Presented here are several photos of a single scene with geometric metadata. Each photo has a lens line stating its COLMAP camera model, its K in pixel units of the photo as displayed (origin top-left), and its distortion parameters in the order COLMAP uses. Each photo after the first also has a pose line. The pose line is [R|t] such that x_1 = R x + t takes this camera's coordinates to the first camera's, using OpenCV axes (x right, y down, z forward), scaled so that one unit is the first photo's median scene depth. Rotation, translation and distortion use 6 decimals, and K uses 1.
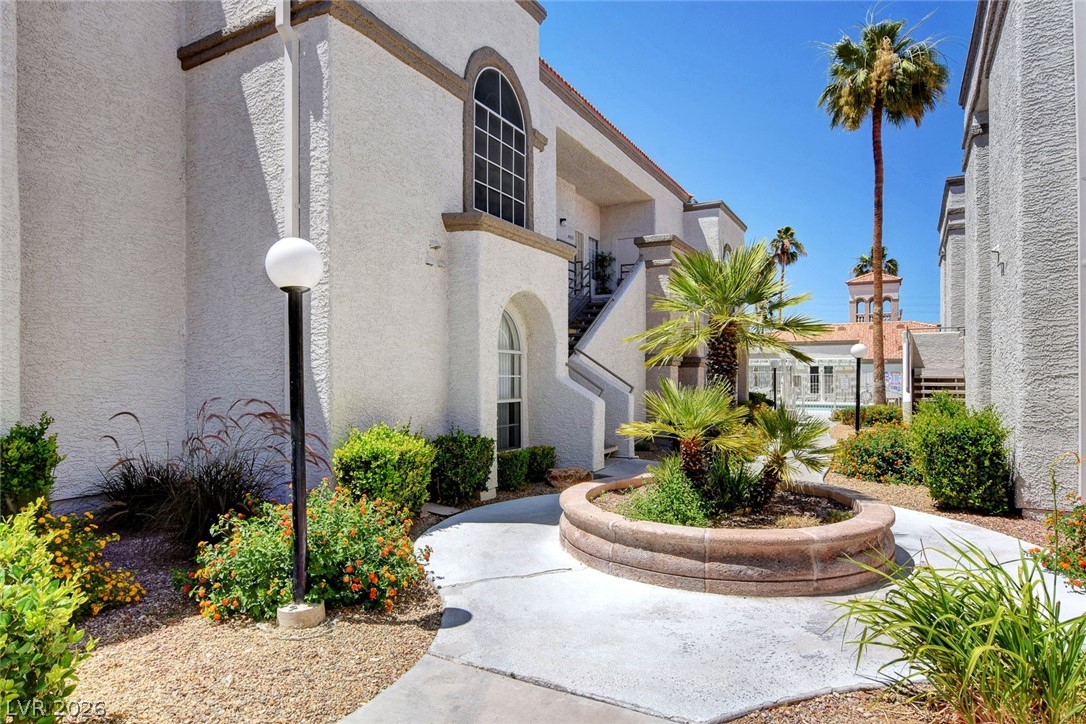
lens RADIAL K [[612.5, 0, 543.0], [0, 612.5, 362.0], [0, 0, 1]] dist [0.042567, -0.000252]
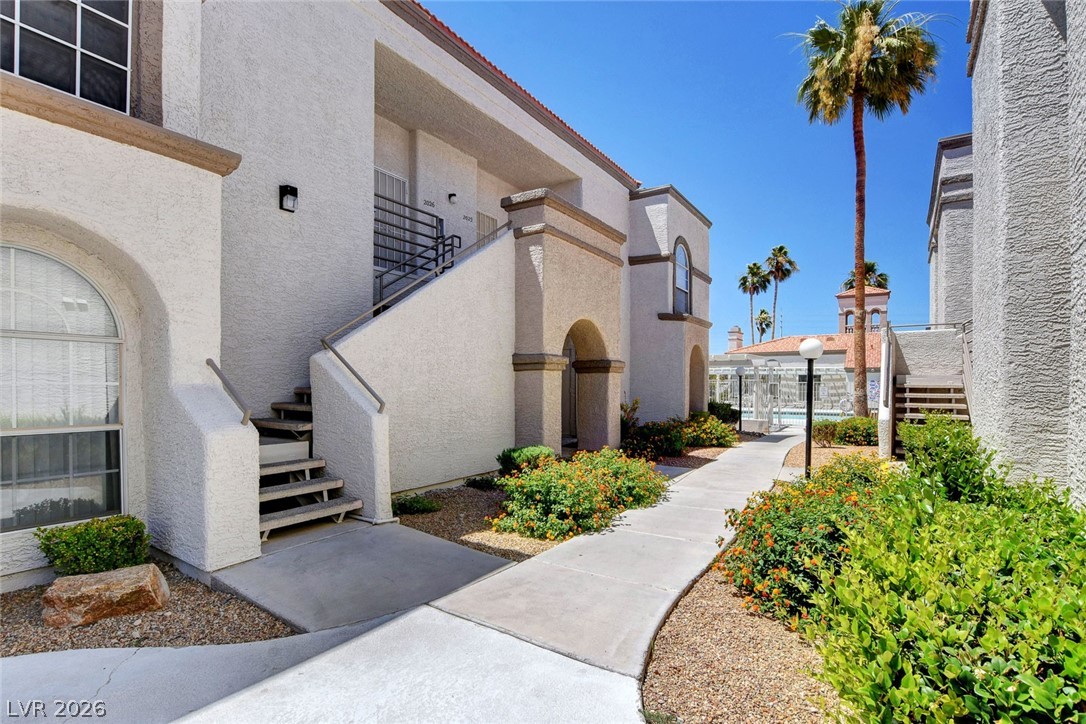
lens RADIAL K [[497.2, 0, 535.0], [0, 497.2, 377.5], [0, 0, 1]] dist [-0.002239, 0.000211]
pose [[0.994904, 0.002230, -0.100801, 0.165054], [-0.001071, 0.999933, 0.011551, 0.005298], [0.100820, -0.011385, 0.994840, 0.264167]]
